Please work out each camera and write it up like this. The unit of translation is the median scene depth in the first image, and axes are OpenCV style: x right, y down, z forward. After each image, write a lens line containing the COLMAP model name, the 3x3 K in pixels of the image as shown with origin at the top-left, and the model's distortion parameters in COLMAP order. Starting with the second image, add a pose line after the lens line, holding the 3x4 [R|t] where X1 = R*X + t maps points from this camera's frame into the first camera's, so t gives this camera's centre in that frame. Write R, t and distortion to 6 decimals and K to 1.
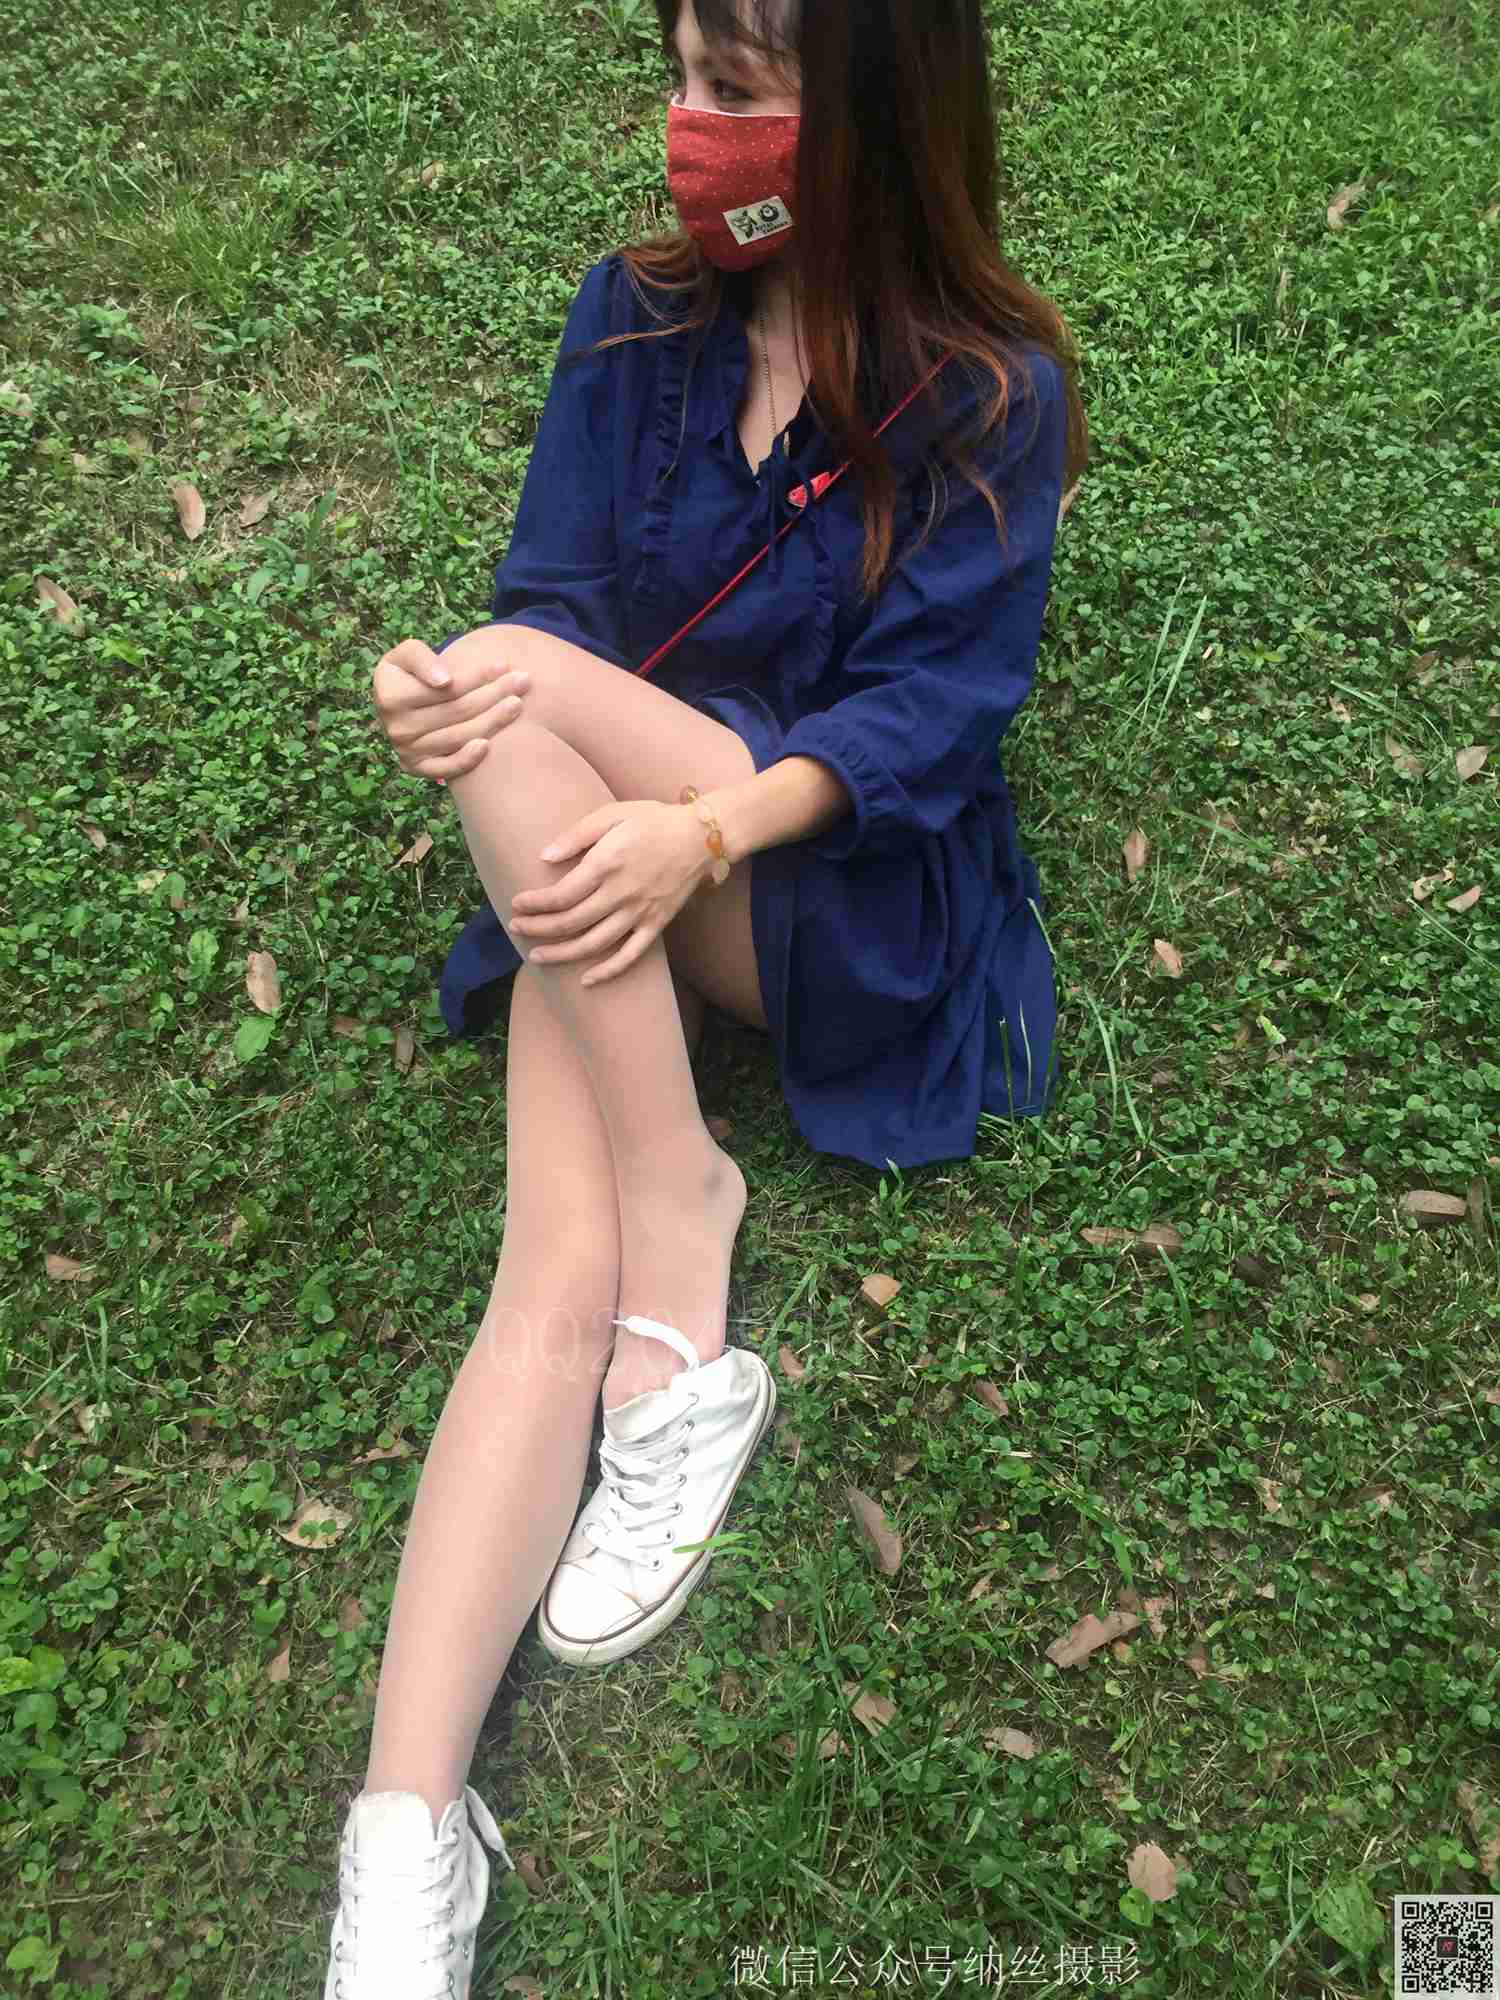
lens RADIAL K [[1672.6, 0, 755.7], [0, 1672.6, 985.1], [0, 0, 1]] dist [0.012332, -0.009152]
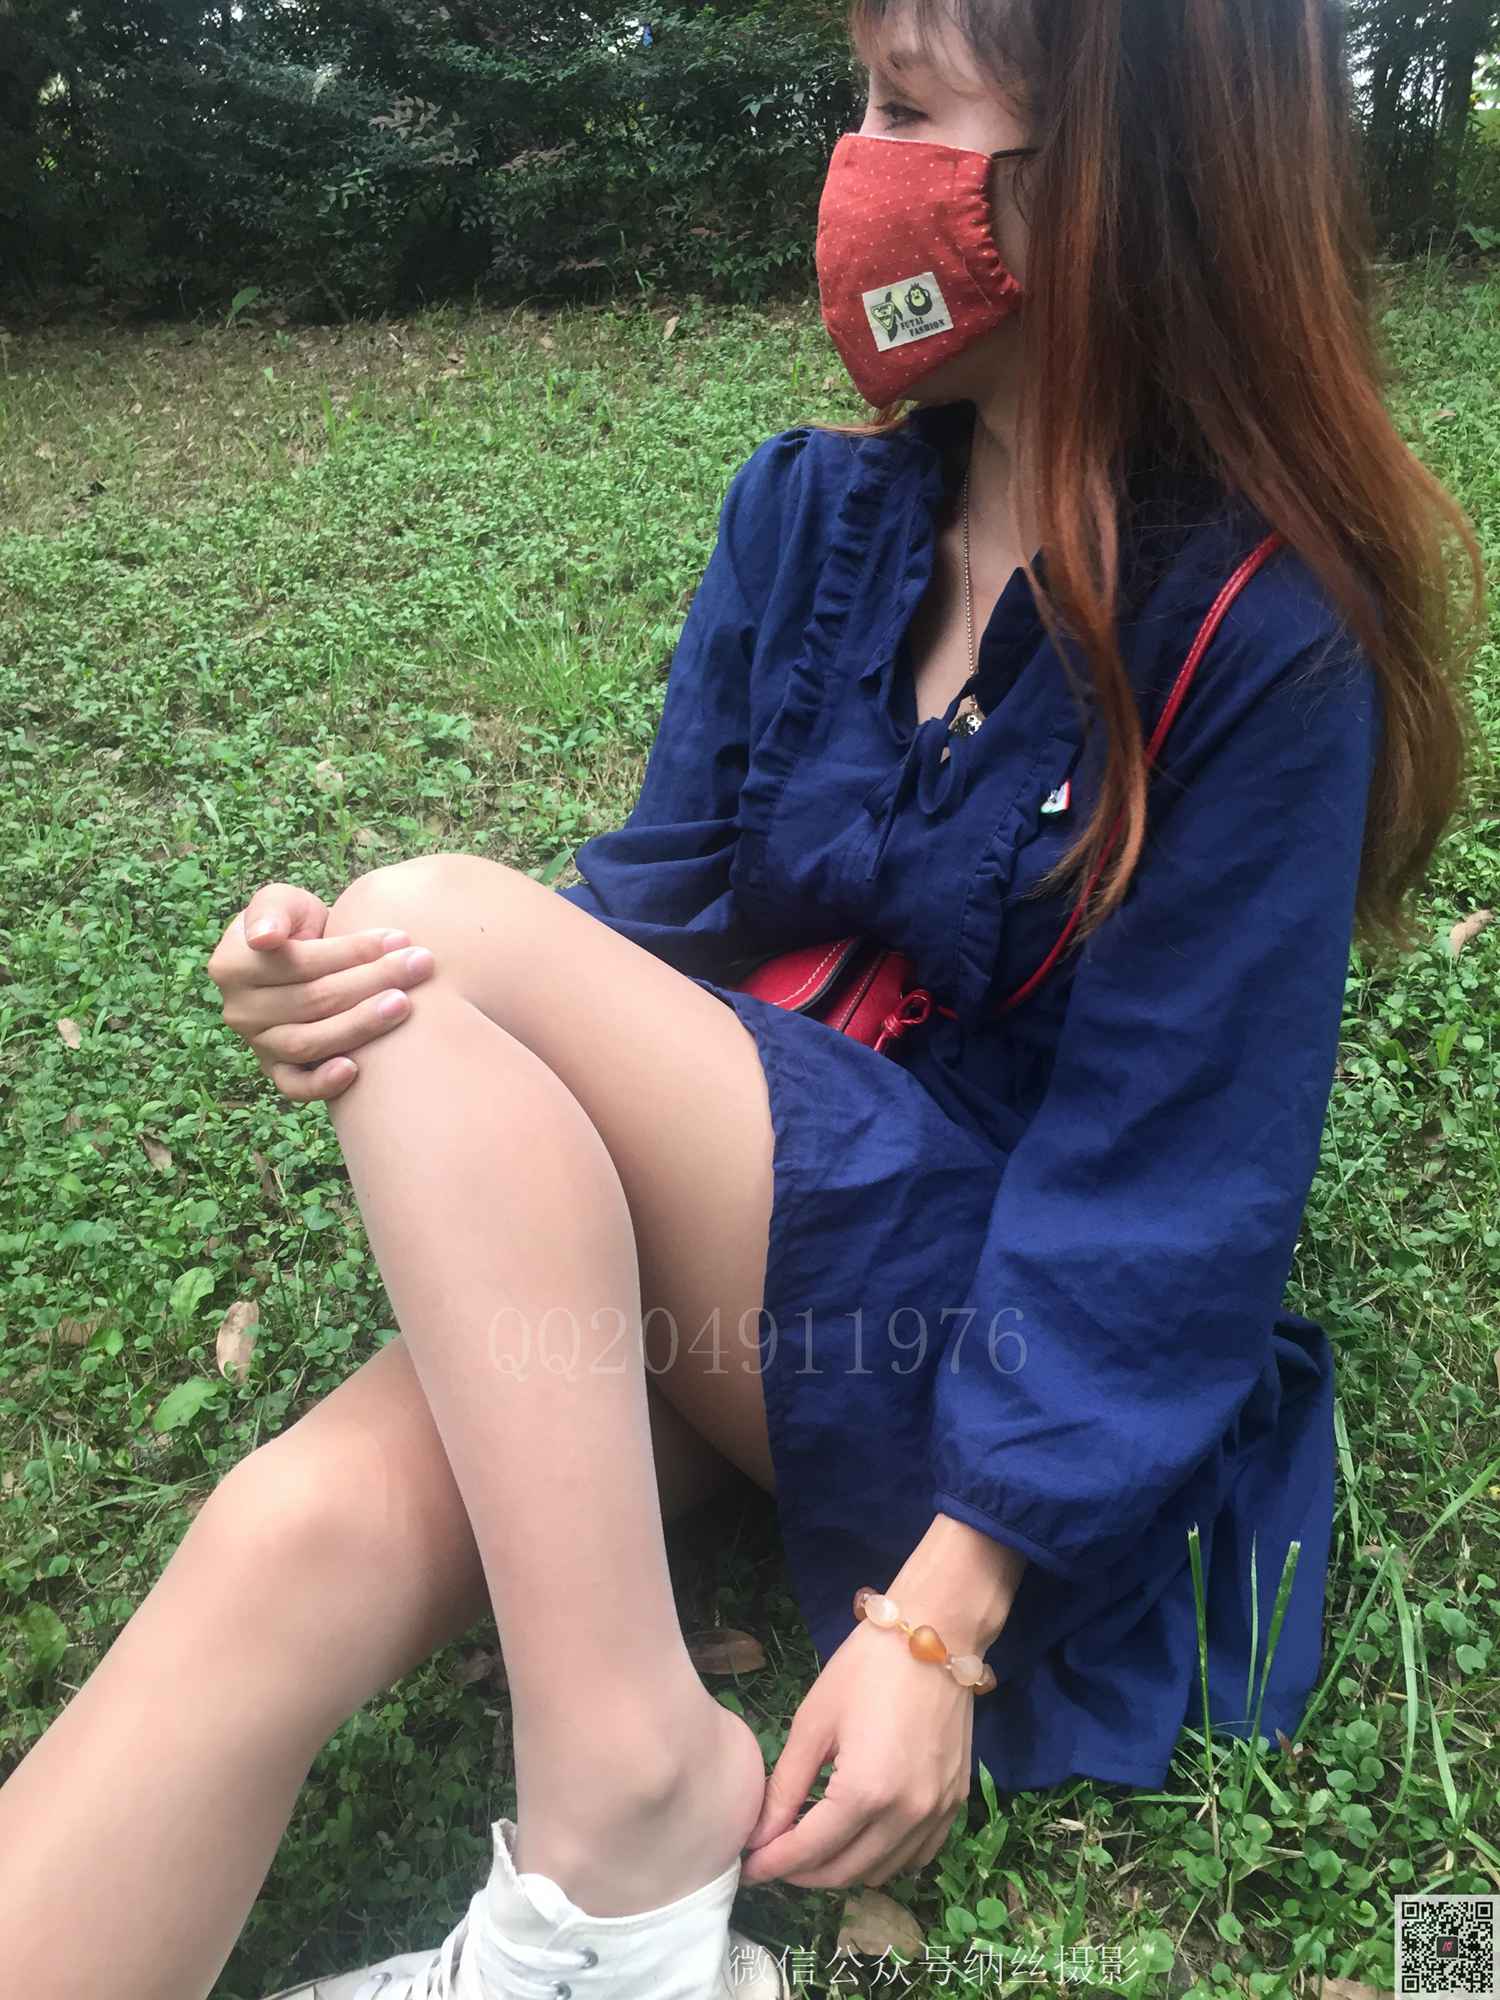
lens RADIAL K [[1689.4, 0, 750.0], [0, 1689.4, 1000.0], [0, 0, 1]] dist [0.038404, -0.072253]
pose [[0.947869, 0.088970, -0.305988, 0.157947], [-0.191629, 0.926353, -0.324266, 0.065447], [0.254603, 0.365998, 0.895110, 0.345990]]
